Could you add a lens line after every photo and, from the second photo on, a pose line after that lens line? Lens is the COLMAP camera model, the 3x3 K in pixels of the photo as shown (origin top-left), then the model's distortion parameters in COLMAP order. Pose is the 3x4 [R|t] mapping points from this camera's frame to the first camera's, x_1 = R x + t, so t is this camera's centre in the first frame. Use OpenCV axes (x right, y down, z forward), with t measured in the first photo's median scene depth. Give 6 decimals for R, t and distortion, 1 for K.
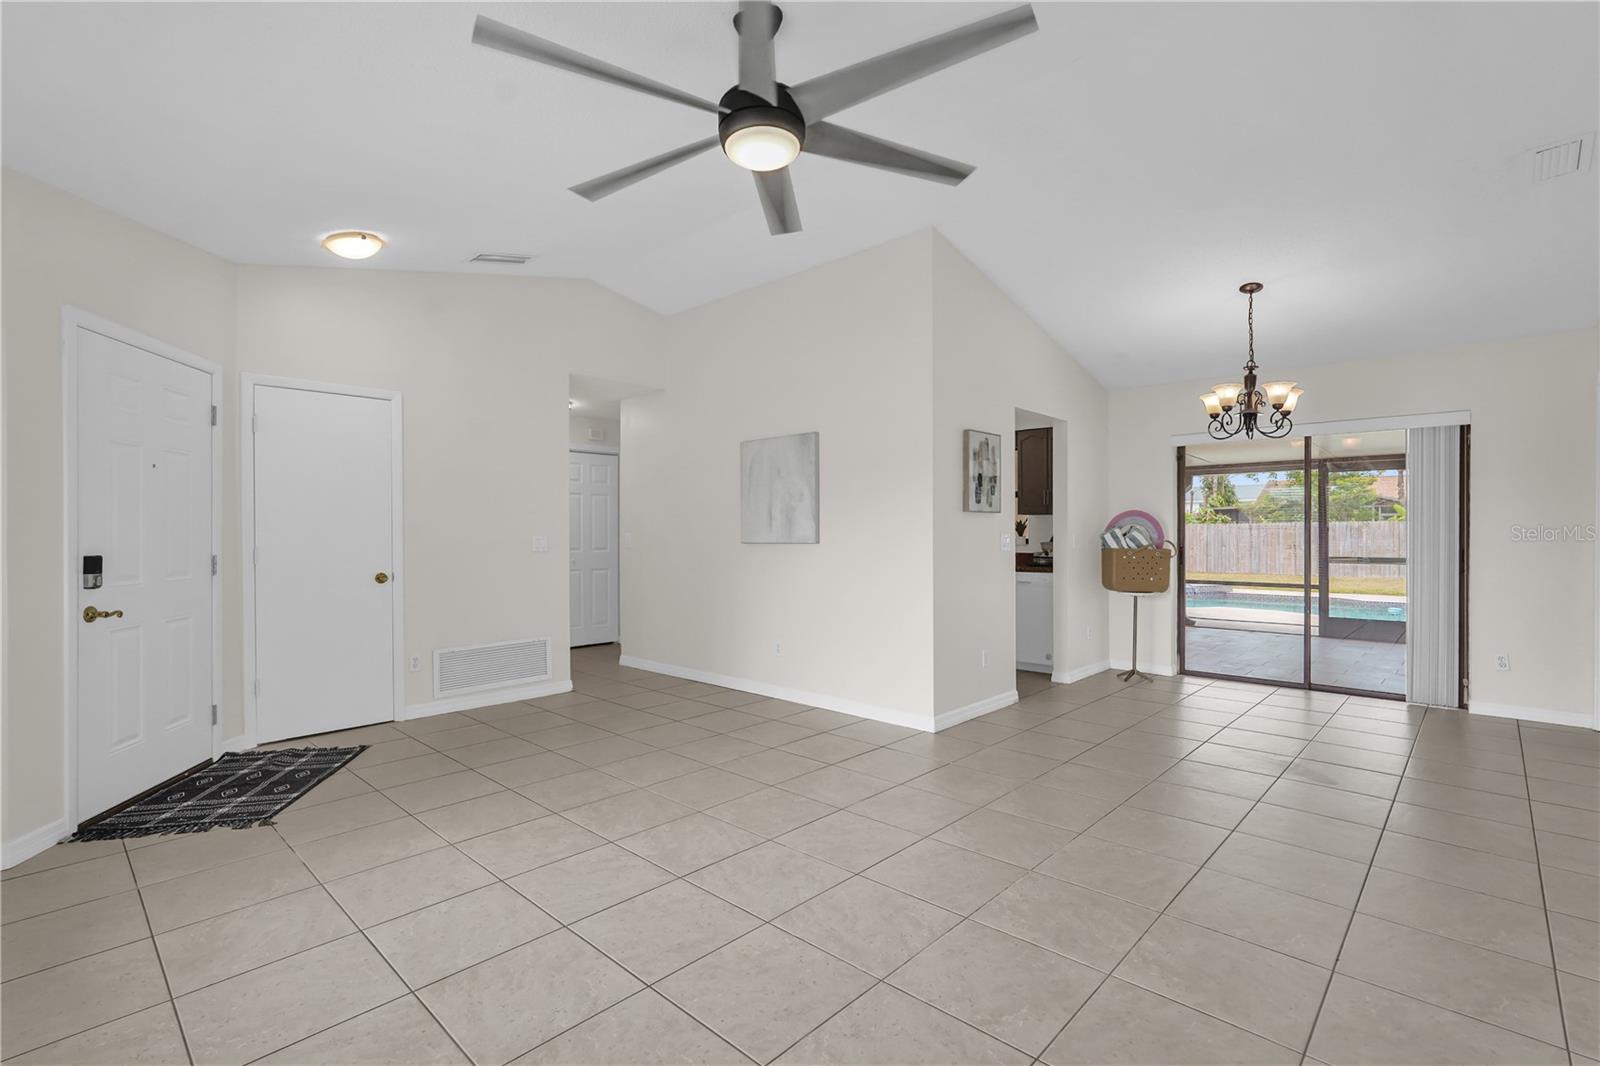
lens RADIAL K [[725.2, 0, 800.0], [0, 725.2, 533.0], [0, 0, 1]] dist [0.001924, 0.001258]
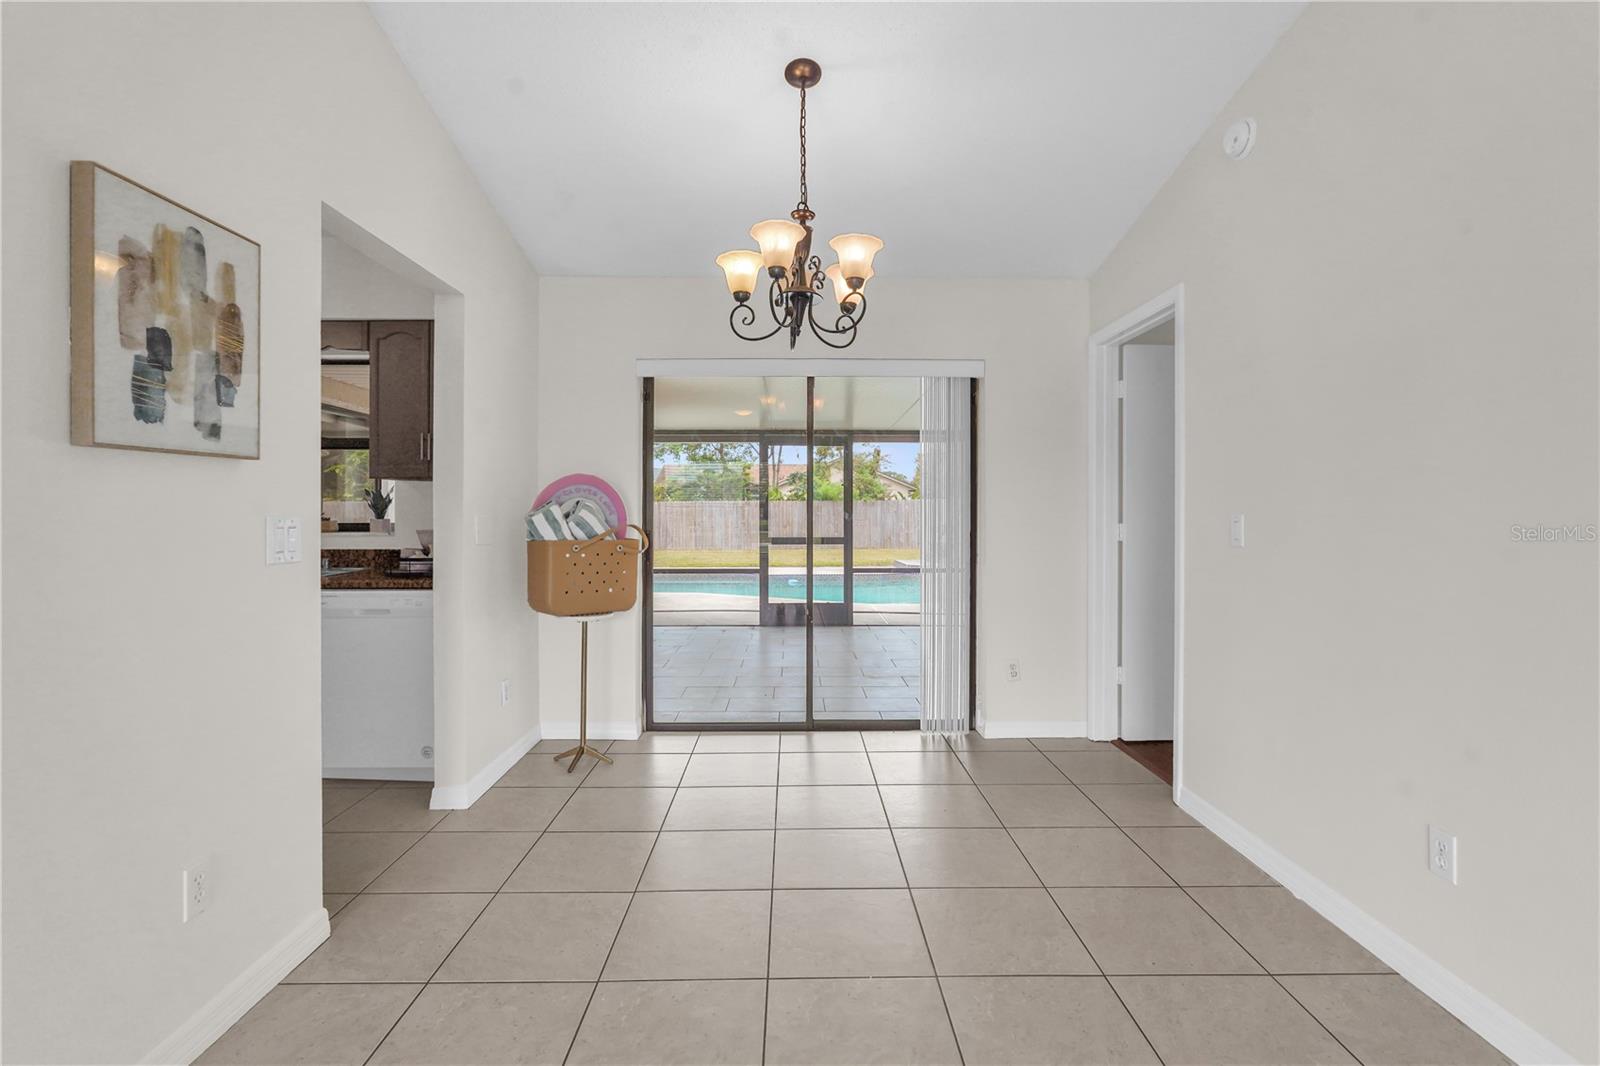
lens RADIAL K [[703.5, 0, 796.1], [0, 703.5, 515.0], [0, 0, 1]] dist [-0.017863, 0.000337]
pose [[0.716208, -0.005024, 0.697869, 0.232165], [0.000380, 0.999977, 0.006808, -0.002690], [-0.697887, -0.004610, 0.716193, 0.582152]]
